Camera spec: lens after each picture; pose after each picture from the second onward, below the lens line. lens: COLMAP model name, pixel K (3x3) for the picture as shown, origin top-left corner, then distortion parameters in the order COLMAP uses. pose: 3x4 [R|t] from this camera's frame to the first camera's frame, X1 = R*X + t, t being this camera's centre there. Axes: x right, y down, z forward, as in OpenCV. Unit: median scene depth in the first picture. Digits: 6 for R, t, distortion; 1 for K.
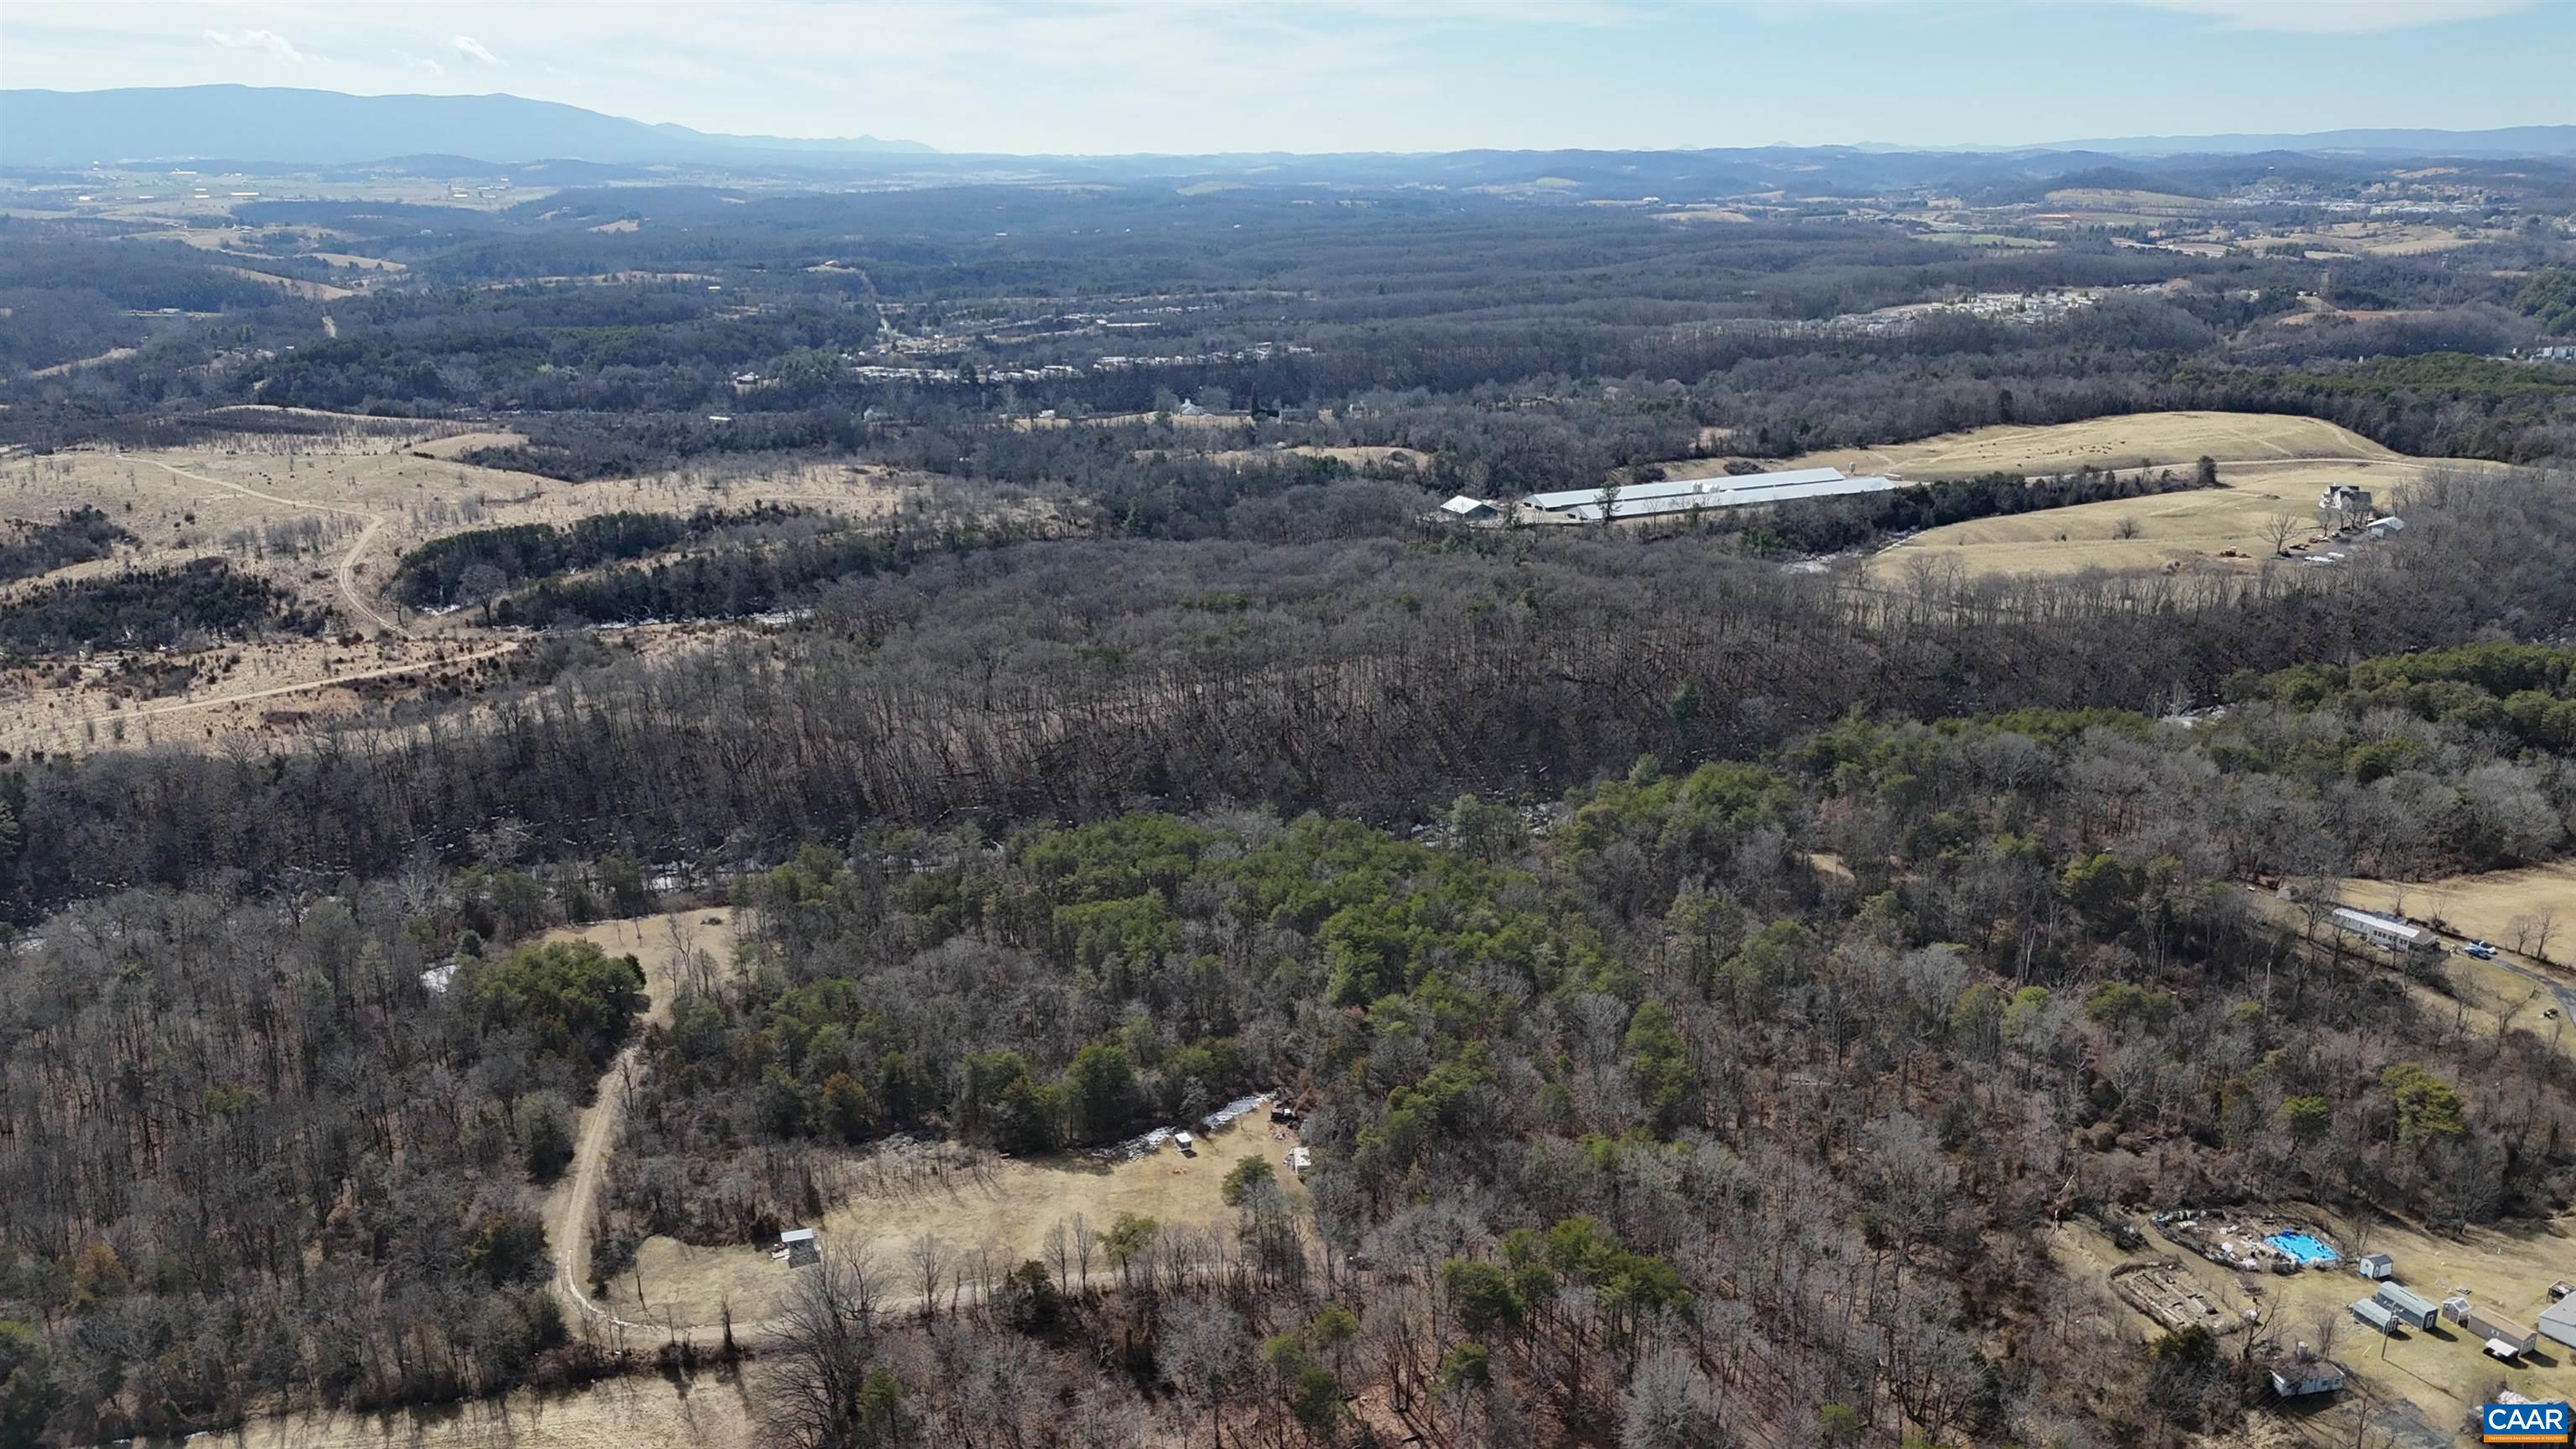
lens RADIAL K [[1924.7, 0, 1294.6], [0, 1924.7, 696.1], [0, 0, 1]] dist [0.077344, -0.076028]
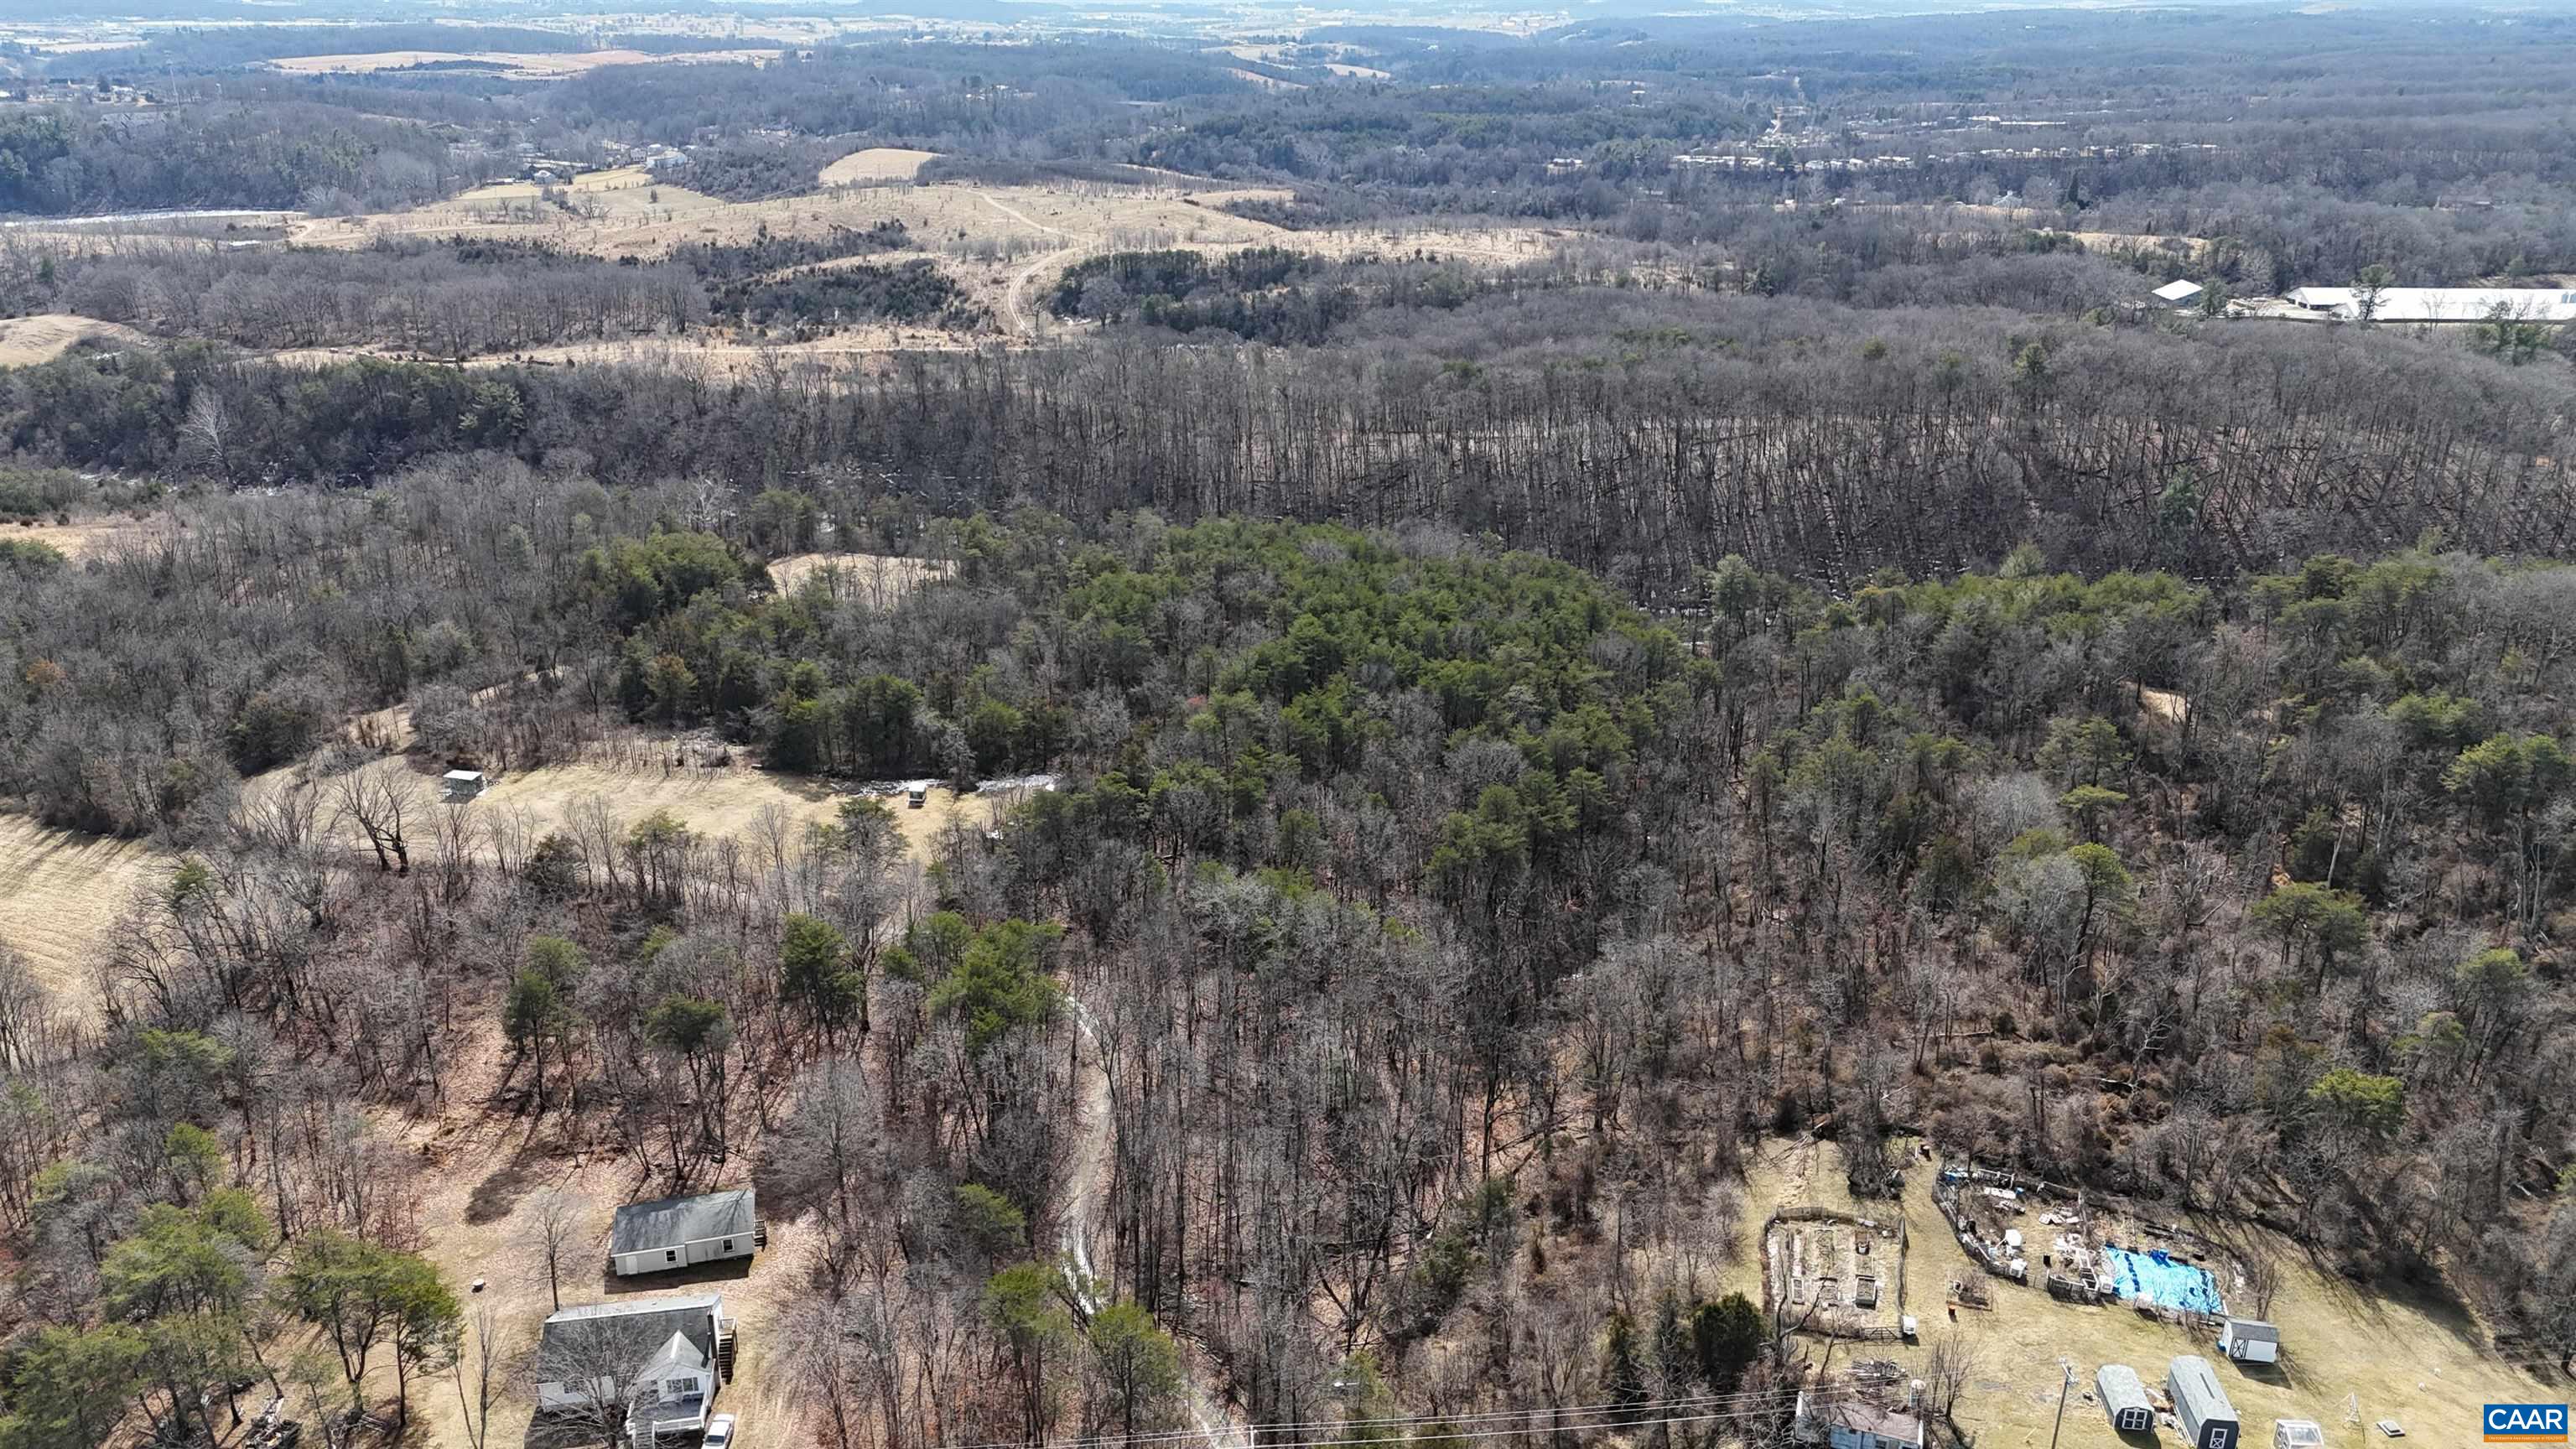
lens RADIAL K [[1924.7, 0, 1288.3], [0, 1924.7, 711.1], [0, 0, 1]] dist [0.077344, -0.076028]
pose [[0.858920, 0.173995, -0.481644, 0.166631], [-0.136639, 0.984280, 0.111905, 0.025932], [0.493544, -0.030306, 0.869193, 0.112960]]
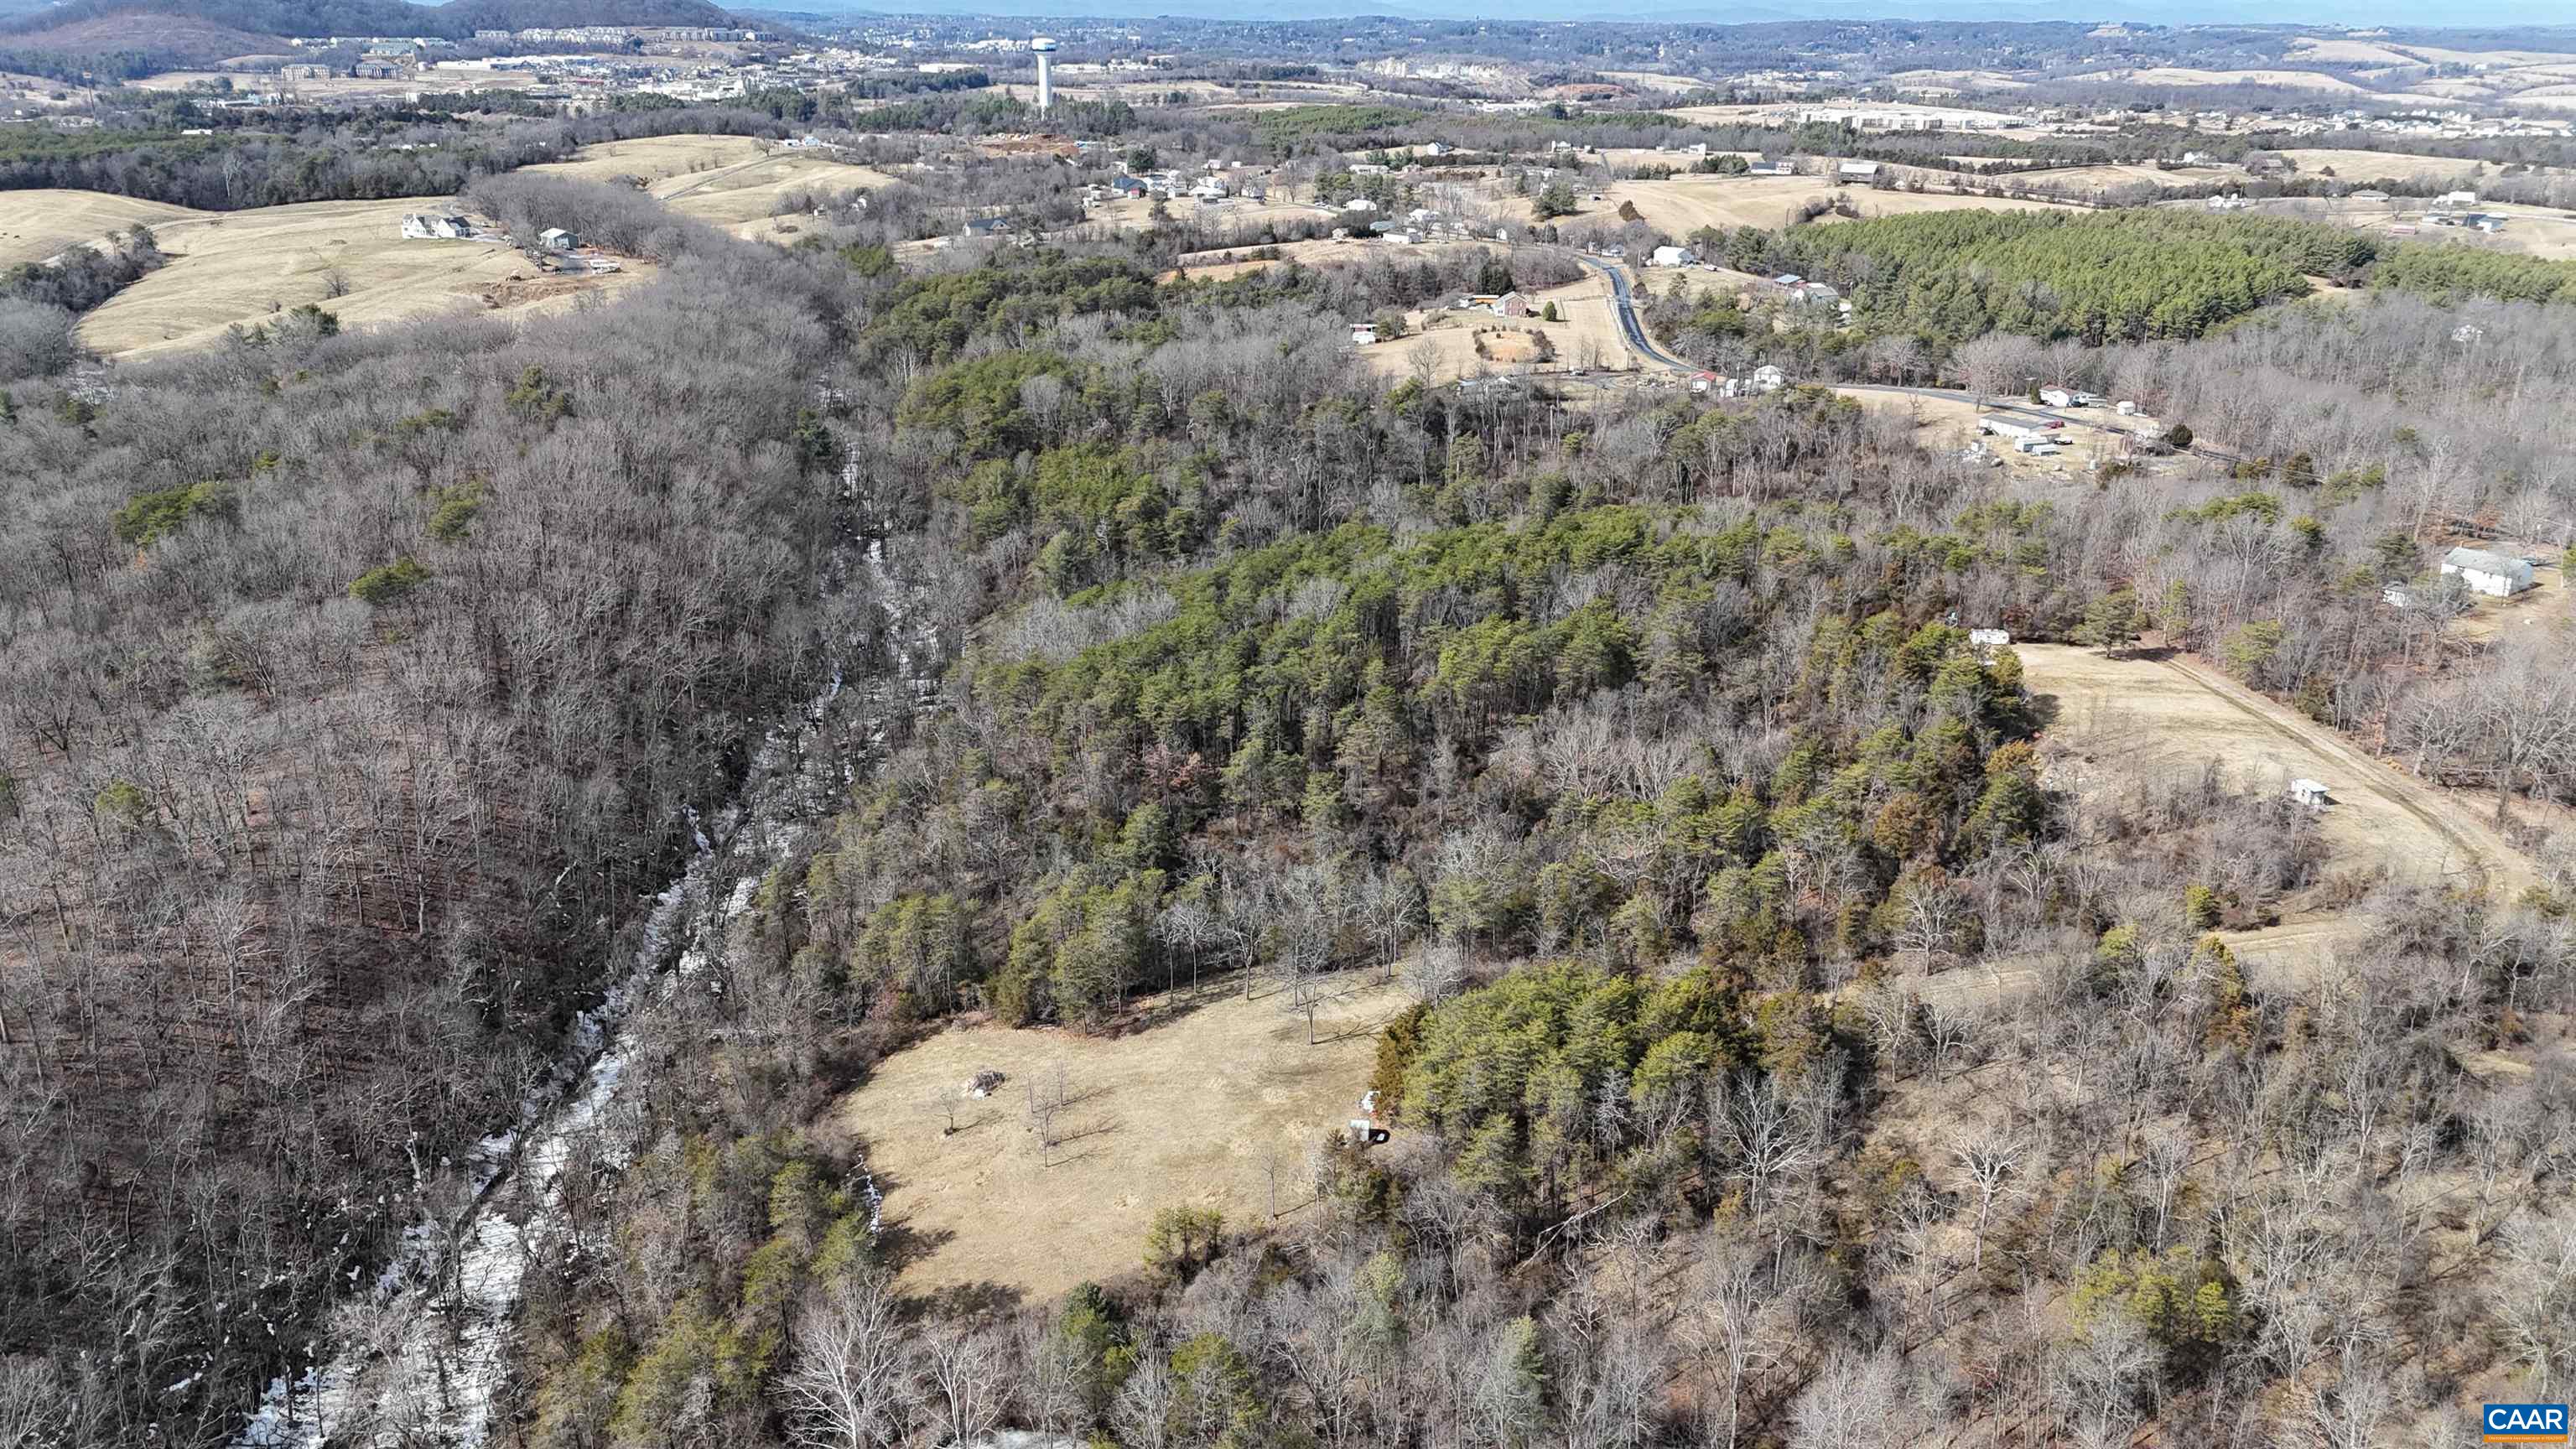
lens RADIAL K [[1924.7, 0, 1293.7], [0, 1924.7, 721.9], [0, 0, 1]] dist [0.077344, -0.076028]
pose [[0.096635, -0.341298, 0.934975, -0.358177], [0.264049, 0.914503, 0.306534, -0.052106], [-0.959656, 0.217257, 0.178492, 0.397544]]
